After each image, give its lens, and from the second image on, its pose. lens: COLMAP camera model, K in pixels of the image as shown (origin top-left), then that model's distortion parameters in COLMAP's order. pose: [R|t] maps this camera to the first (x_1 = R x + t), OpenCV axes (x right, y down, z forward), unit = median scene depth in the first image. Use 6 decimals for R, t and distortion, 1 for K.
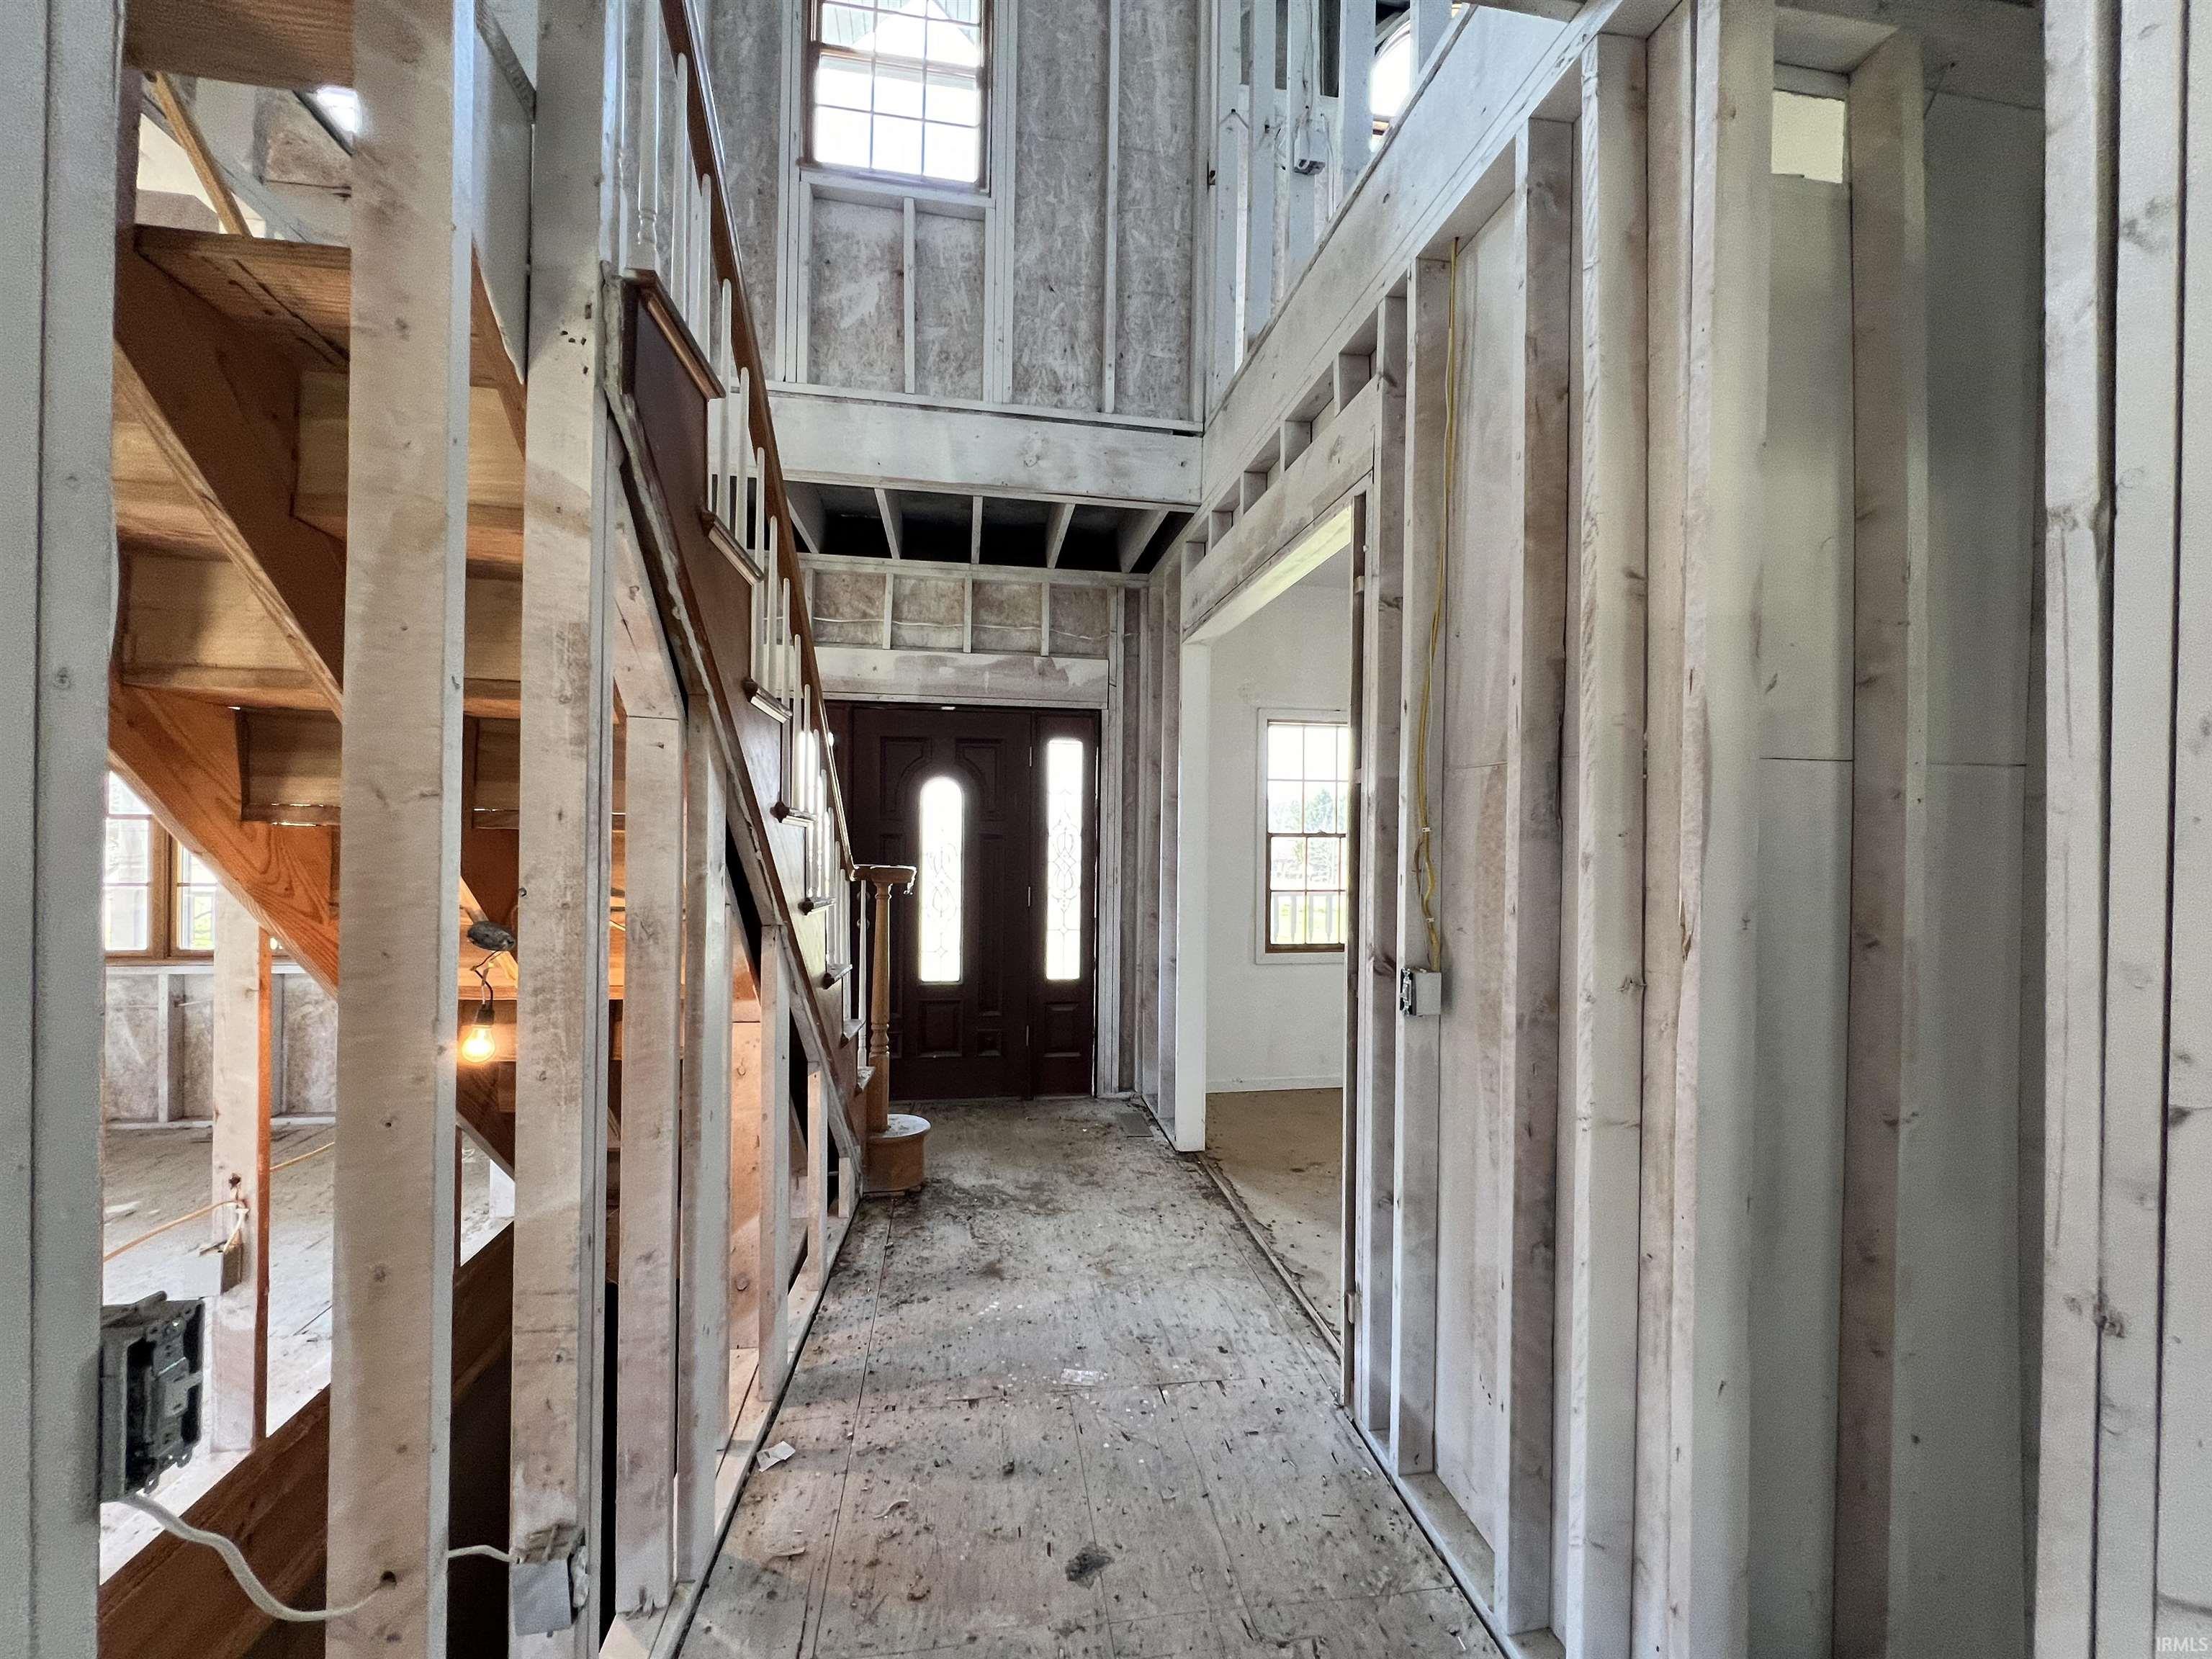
lens RADIAL K [[887.9, 0, 1100.8], [0, 887.9, 825.9], [0, 0, 1]] dist [-0.001579, 0.000754]
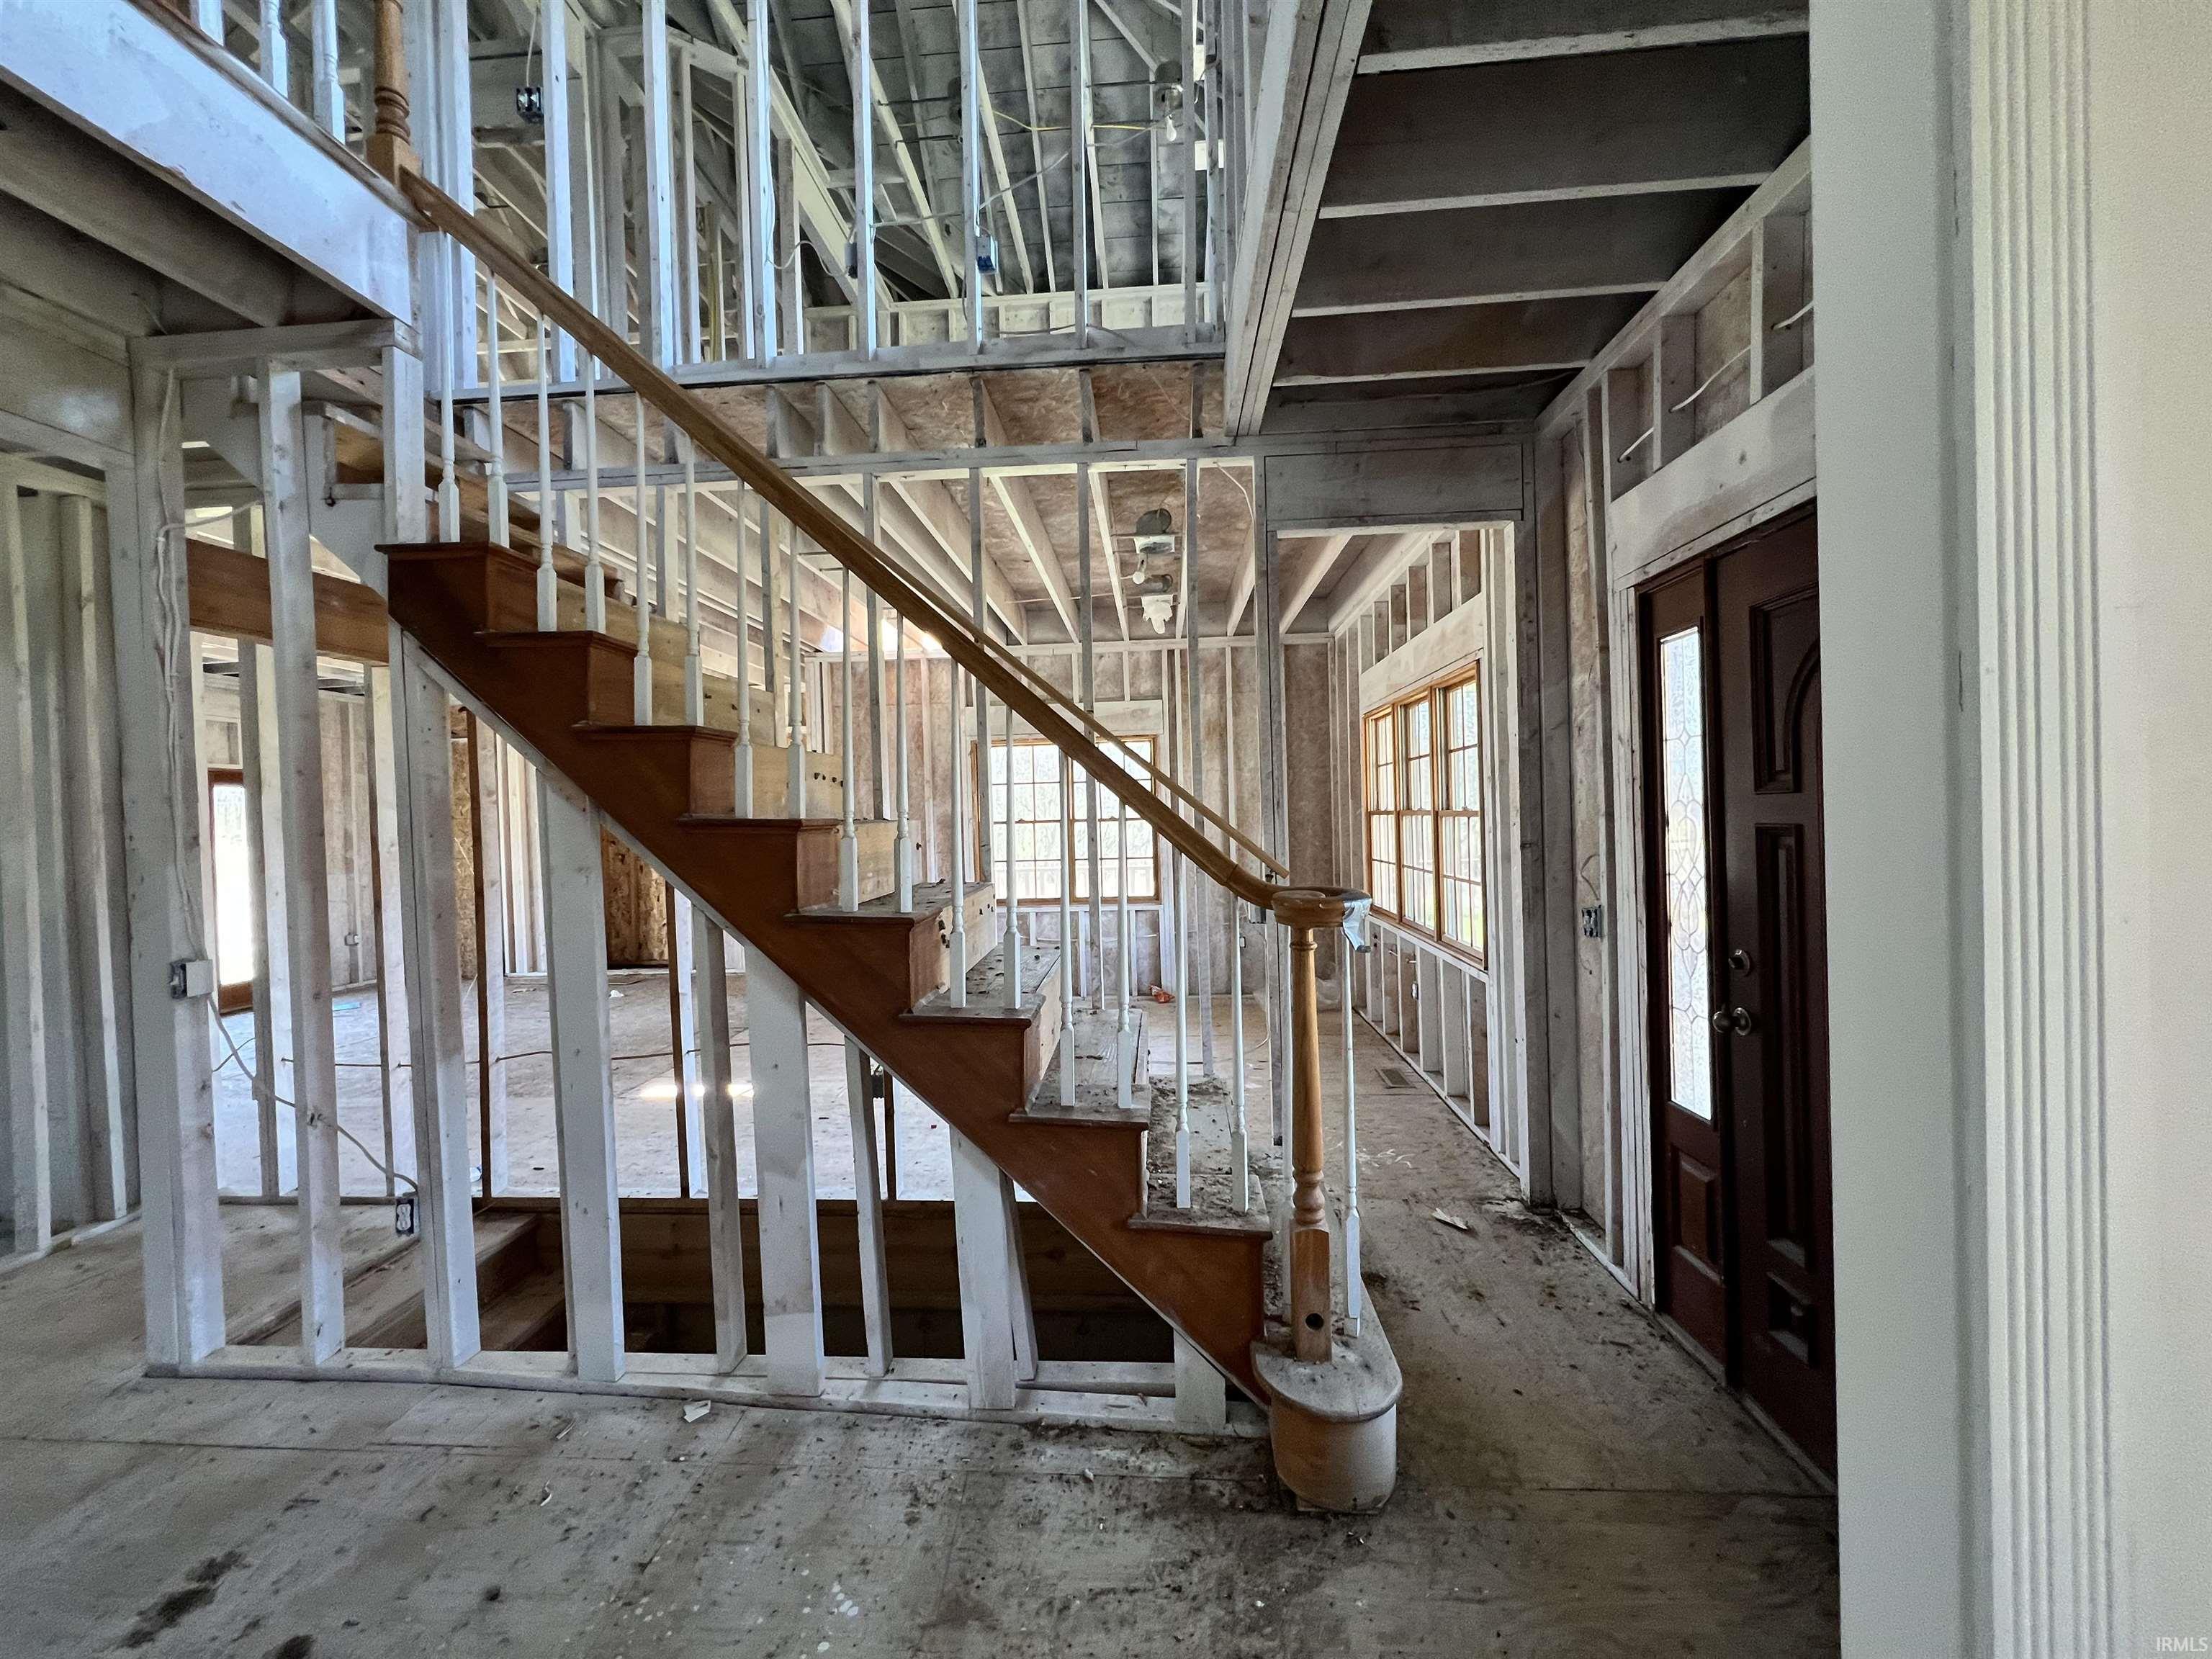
lens RADIAL K [[887.9, 0, 1100.8], [0, 887.9, 825.9], [0, 0, 1]] dist [-0.001579, 0.000754]
pose [[-0.233675, 0.006455, -0.972293, 0.257351], [0.026280, 0.999655, 0.000320, -0.000292], [0.971960, -0.025477, -0.233763, 0.783902]]
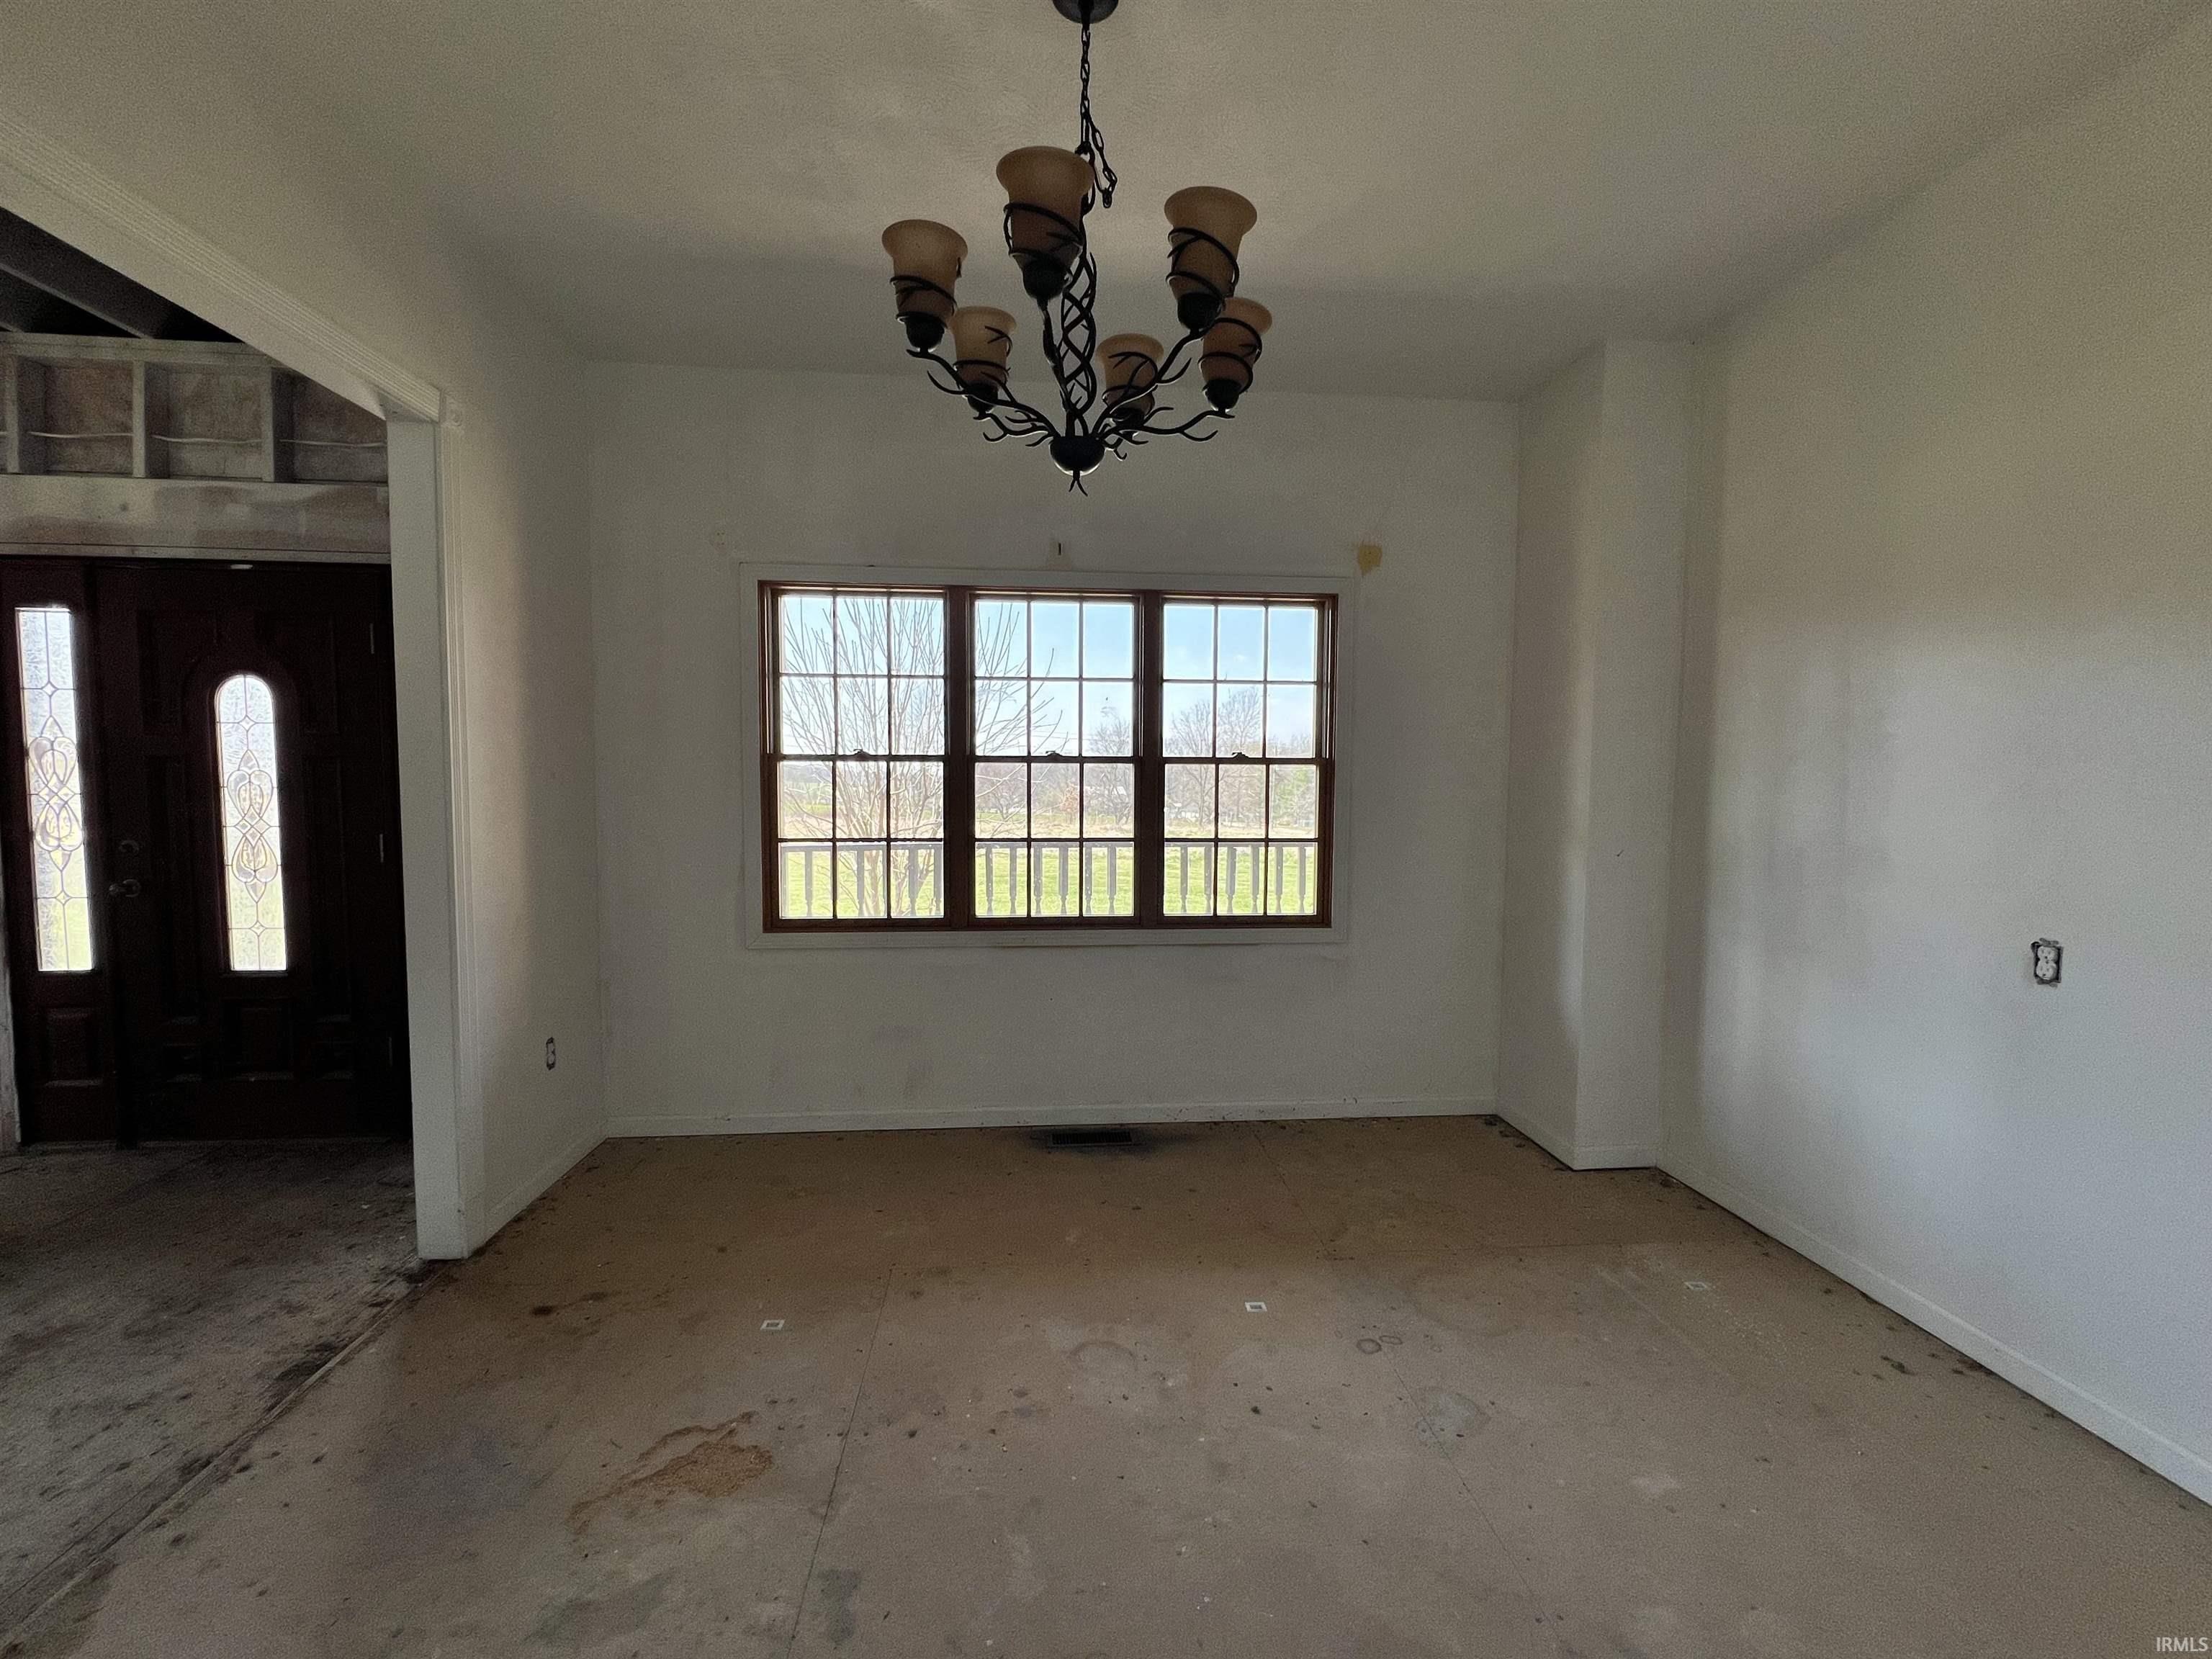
lens RADIAL K [[887.9, 0, 1100.8], [0, 887.9, 825.9], [0, 0, 1]] dist [-0.001579, 0.000754]
pose [[0.996588, 0.000009, -0.082532, 0.532065], [0.004597, 0.998441, 0.055621, 0.028050], [0.082404, -0.055811, 0.995035, 0.382171]]
